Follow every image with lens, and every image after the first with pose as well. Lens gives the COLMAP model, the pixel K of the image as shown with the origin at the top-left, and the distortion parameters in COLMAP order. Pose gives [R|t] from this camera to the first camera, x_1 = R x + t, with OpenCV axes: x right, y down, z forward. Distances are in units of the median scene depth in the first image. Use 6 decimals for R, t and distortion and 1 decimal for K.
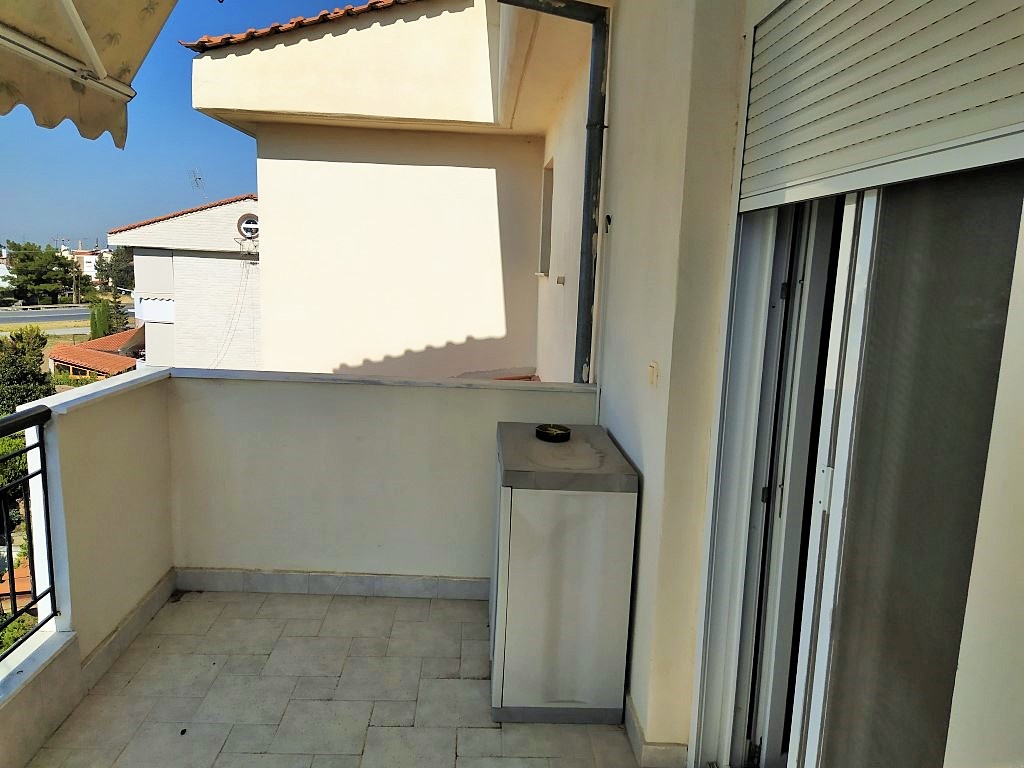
lens RADIAL K [[745.9, 0, 512.0], [0, 745.9, 384.0], [0, 0, 1]] dist [0.001019, -0.027074]
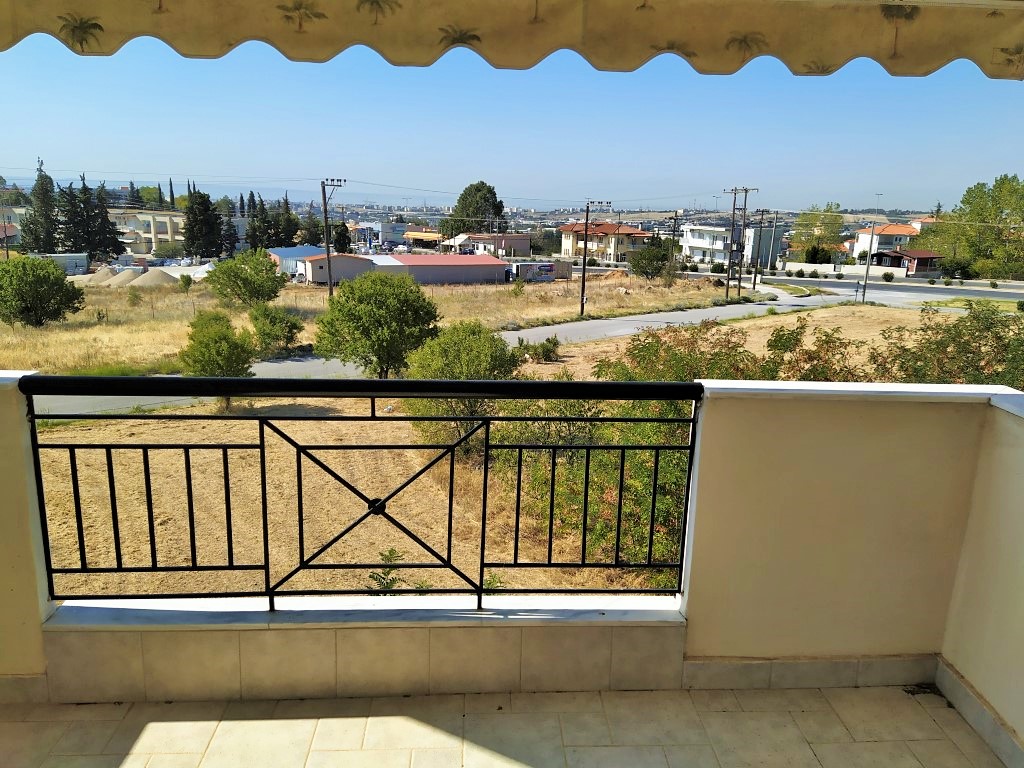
lens RADIAL K [[755.7, 0, 512.0], [0, 755.7, 384.0], [0, 0, 1]] dist [0.007838, -0.026381]
pose [[-0.003783, 0.201700, -0.979440, 0.285342], [-0.180212, 0.963274, 0.199067, -0.106193], [0.983621, 0.177260, 0.032704, 0.648902]]
